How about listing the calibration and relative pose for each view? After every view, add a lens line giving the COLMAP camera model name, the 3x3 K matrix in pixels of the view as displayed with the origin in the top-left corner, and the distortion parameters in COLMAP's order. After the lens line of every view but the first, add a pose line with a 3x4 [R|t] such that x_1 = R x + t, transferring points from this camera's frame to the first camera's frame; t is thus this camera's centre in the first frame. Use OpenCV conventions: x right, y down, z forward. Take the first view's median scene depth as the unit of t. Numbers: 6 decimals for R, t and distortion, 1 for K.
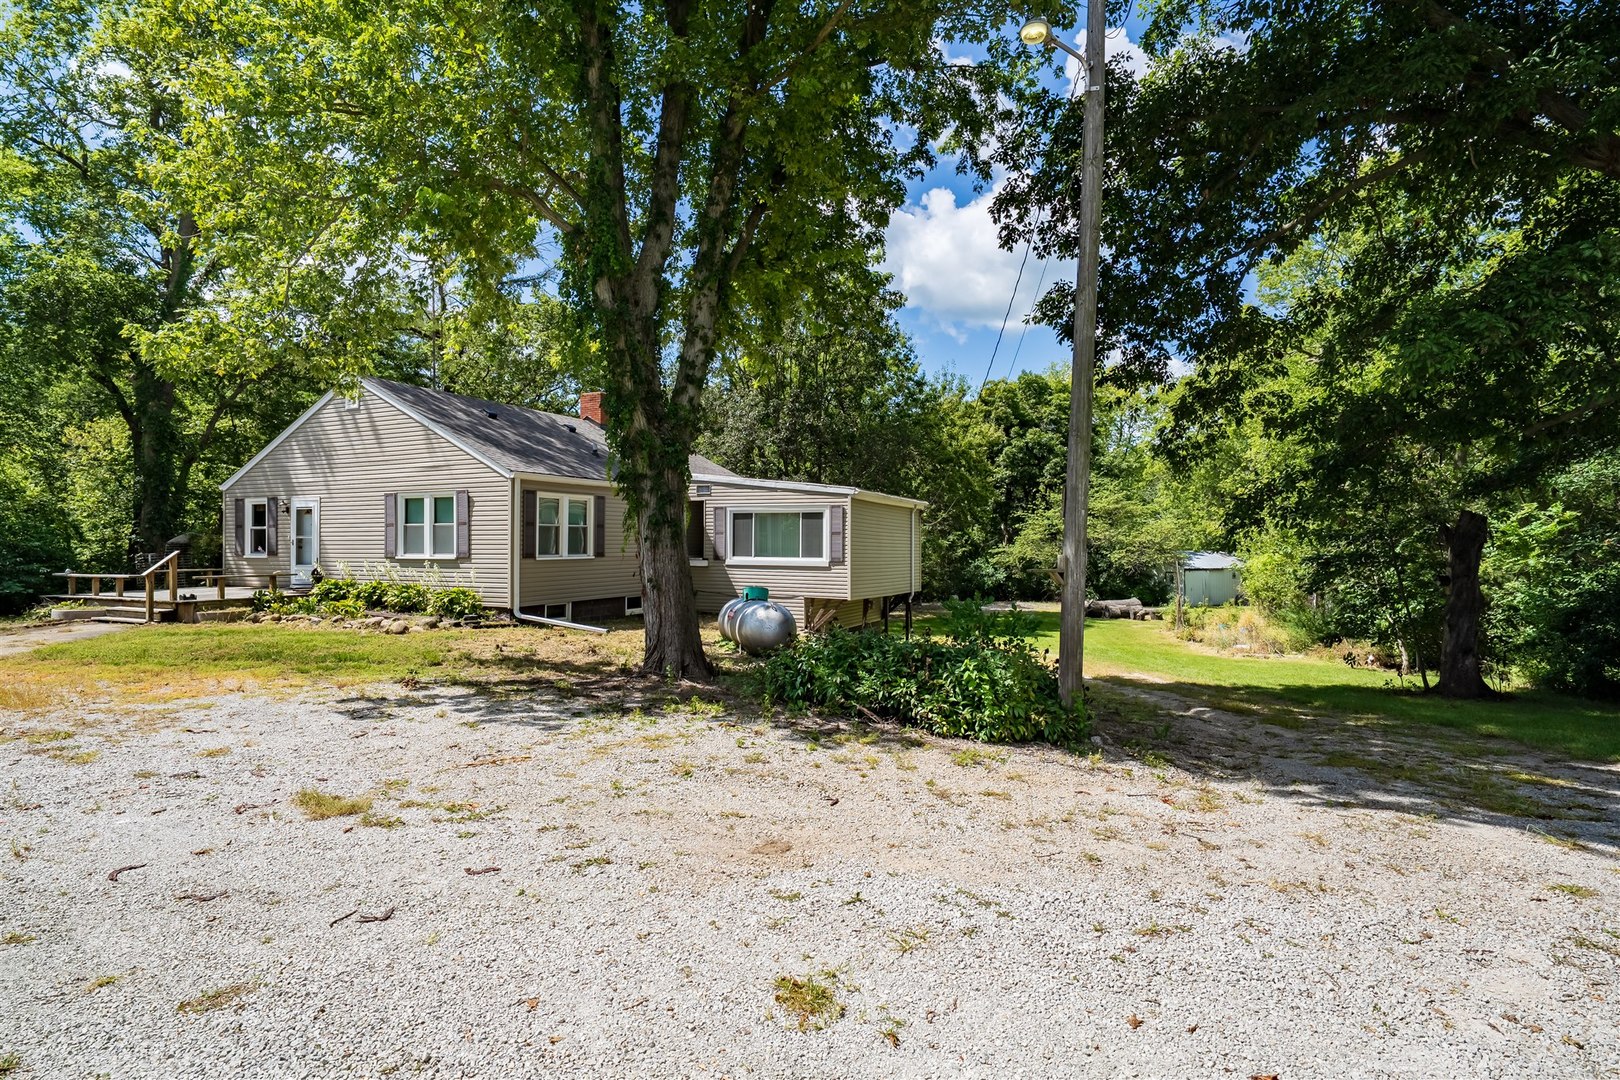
lens RADIAL K [[821.0, 0, 804.1], [0, 821.0, 543.5], [0, 0, 1]] dist [-0.000884, -0.000213]
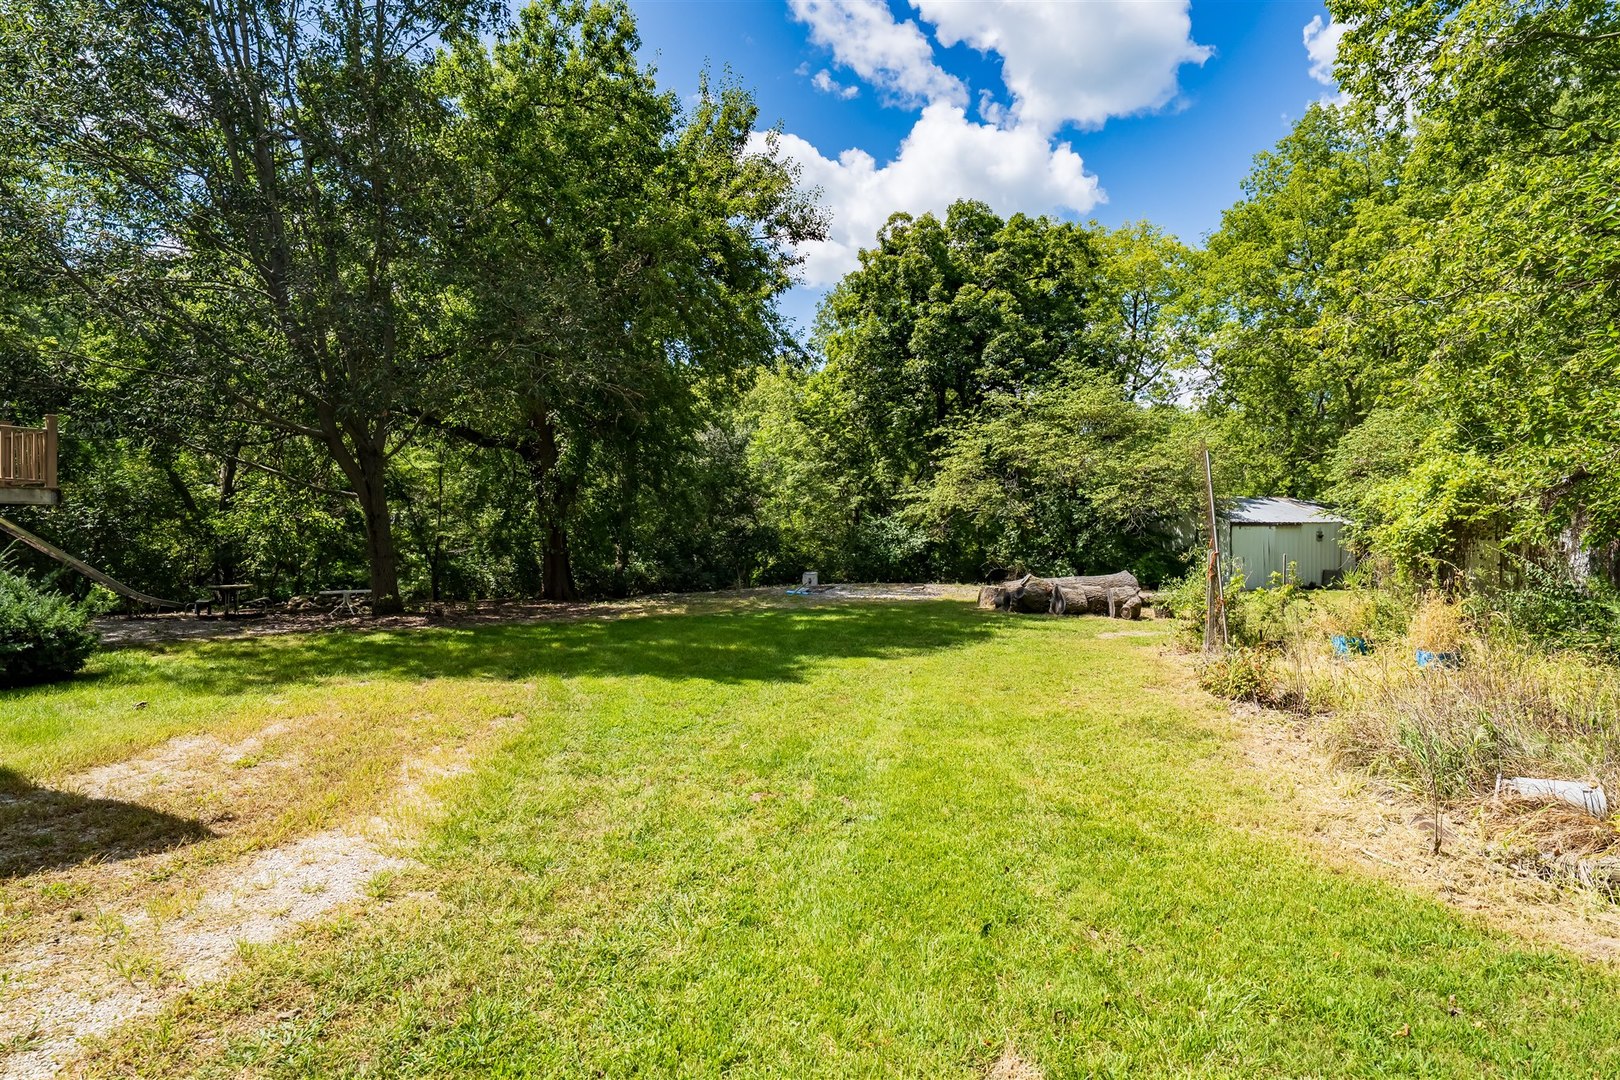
lens RADIAL K [[821.0, 0, 817.0], [0, 821.0, 543.0], [0, 0, 1]] dist [-0.000884, -0.000213]
pose [[0.999402, -0.004191, -0.034330, 0.251238], [0.004574, 0.999928, 0.011110, 0.045537], [0.034281, -0.011260, 0.999349, 0.540392]]
